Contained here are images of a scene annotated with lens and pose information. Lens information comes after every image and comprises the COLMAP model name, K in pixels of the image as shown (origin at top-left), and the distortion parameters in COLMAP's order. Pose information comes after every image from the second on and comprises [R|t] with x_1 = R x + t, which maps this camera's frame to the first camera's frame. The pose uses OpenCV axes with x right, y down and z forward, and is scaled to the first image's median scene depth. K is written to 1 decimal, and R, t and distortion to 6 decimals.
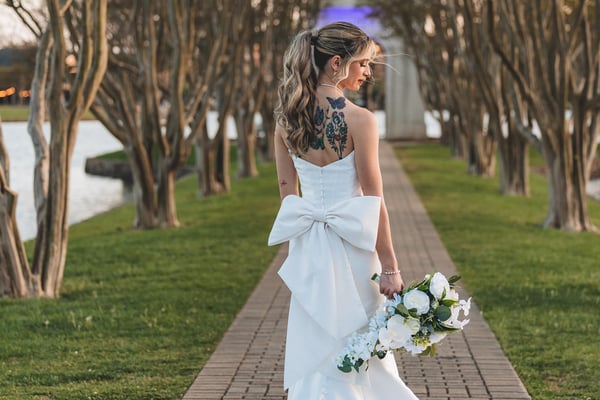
lens RADIAL K [[1484.8, 0, 299.9], [0, 1484.8, 195.2], [0, 0, 1]] dist [0.170130, 0.000000]
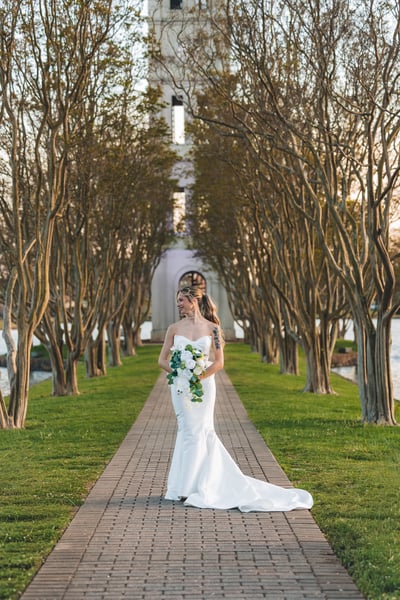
lens RADIAL K [[1371.8, 0, 184.4], [0, 1371.8, 294.5], [0, 0, 1]] dist [-0.007774, 0.000000]
pose [[0.999135, -0.009598, 0.040464, -0.026684], [0.012571, 0.997188, -0.073881, 0.024223], [-0.039641, 0.074326, 0.996446, -0.499140]]
